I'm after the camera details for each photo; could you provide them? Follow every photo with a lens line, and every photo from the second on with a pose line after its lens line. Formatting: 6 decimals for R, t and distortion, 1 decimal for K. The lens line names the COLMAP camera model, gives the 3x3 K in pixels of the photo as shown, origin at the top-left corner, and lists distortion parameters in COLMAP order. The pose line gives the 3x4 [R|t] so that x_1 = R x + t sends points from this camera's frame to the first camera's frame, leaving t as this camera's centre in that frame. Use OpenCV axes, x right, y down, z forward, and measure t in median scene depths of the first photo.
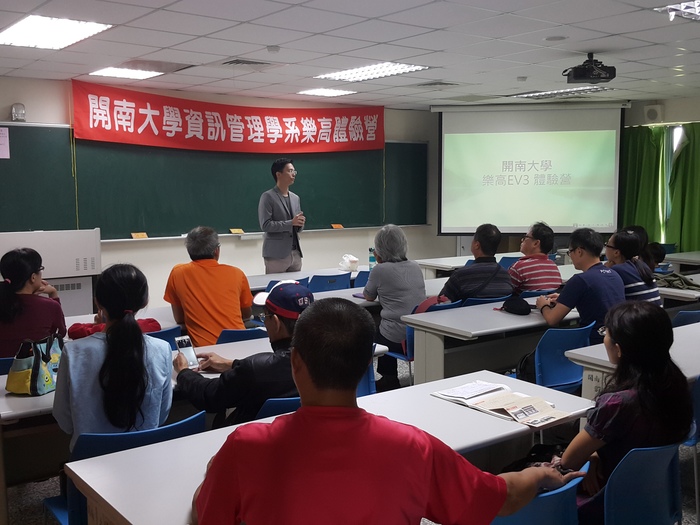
lens RADIAL K [[760.6, 0, 344.8], [0, 760.6, 262.4], [0, 0, 1]] dist [0.098256, 0.000000]
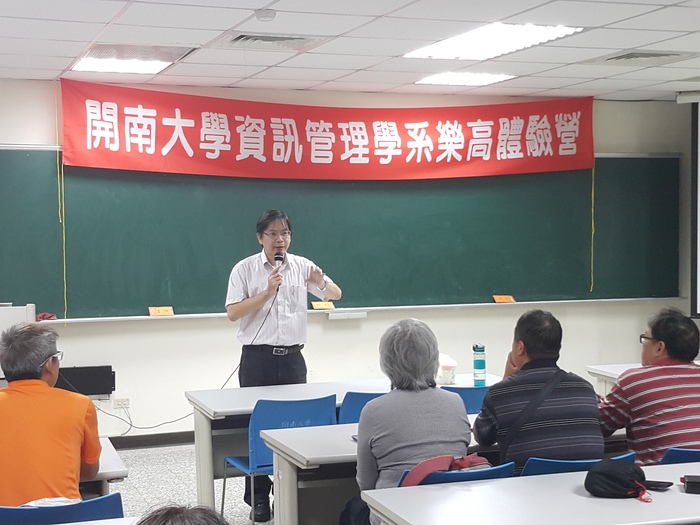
lens RADIAL K [[1134.8, 0, 327.9], [0, 1134.8, 270.7], [0, 0, 1]] dist [0.107864, 0.000000]
pose [[0.948803, 0.010228, -0.315702, 0.163265], [-0.027929, 0.998277, -0.051595, -0.022584], [0.314631, 0.057771, 0.947454, 0.125758]]
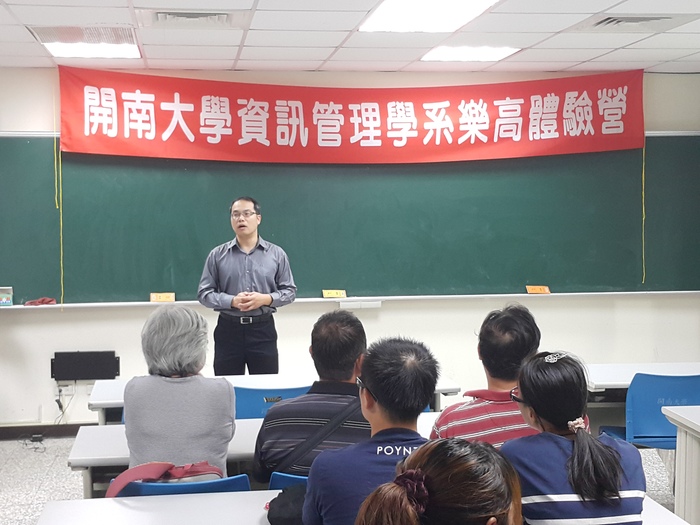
lens RADIAL K [[1134.8, 0, 333.5], [0, 1134.8, 261.9], [0, 0, 1]] dist [0.107864, 0.000000]
pose [[0.862420, 0.021011, -0.505758, 0.327216], [-0.045603, 0.998300, -0.036289, -0.035350], [0.504136, 0.054360, 0.861912, 0.237356]]
